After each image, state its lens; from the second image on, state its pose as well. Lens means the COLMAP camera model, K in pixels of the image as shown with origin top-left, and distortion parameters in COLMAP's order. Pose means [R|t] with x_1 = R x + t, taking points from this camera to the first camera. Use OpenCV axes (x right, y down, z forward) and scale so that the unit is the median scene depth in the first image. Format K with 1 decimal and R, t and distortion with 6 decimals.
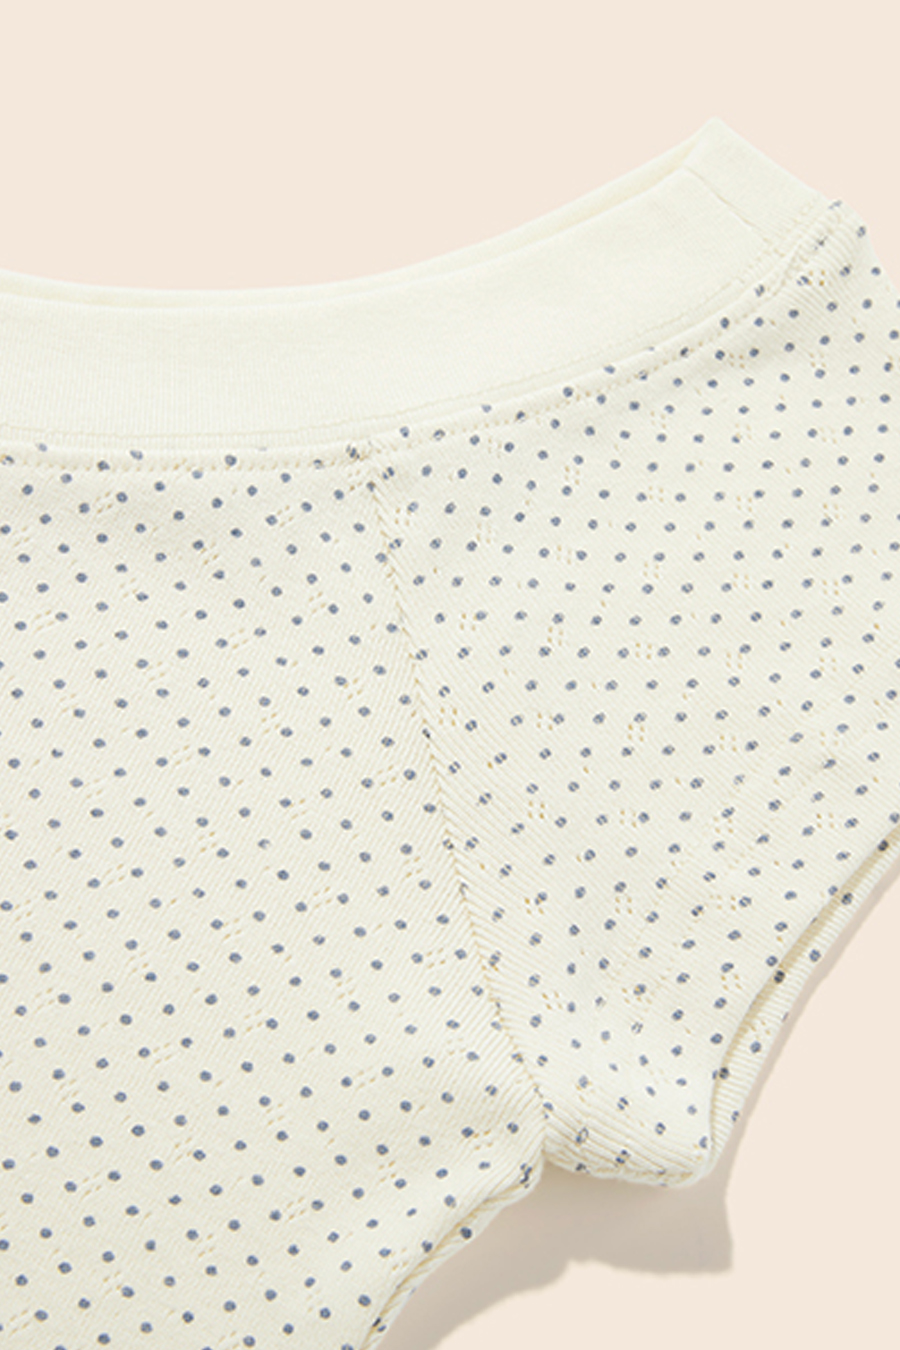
lens RADIAL K [[1701.2, 0, 448.7], [0, 1701.2, 676.4], [0, 0, 1]] dist [-0.013934, 0.000000]
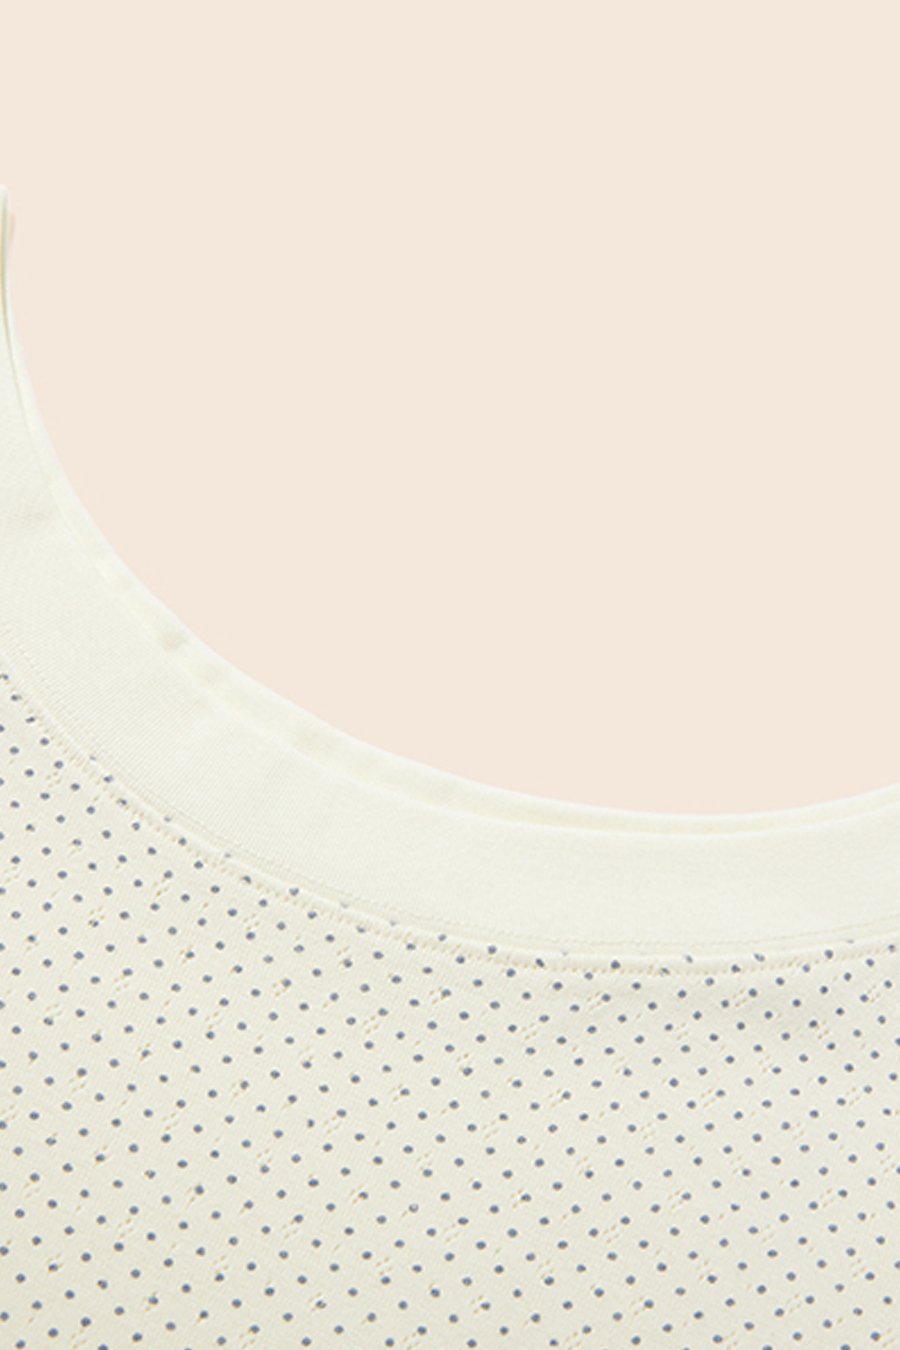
lens RADIAL K [[1212.4, 0, 444.1], [0, 1212.4, 667.4], [0, 0, 1]] dist [0.004422, -0.002545]
pose [[0.997370, -0.072427, 0.002592, -0.411921], [0.072372, 0.997230, 0.017157, -0.386265], [-0.003828, -0.016924, 0.999849, 0.078206]]
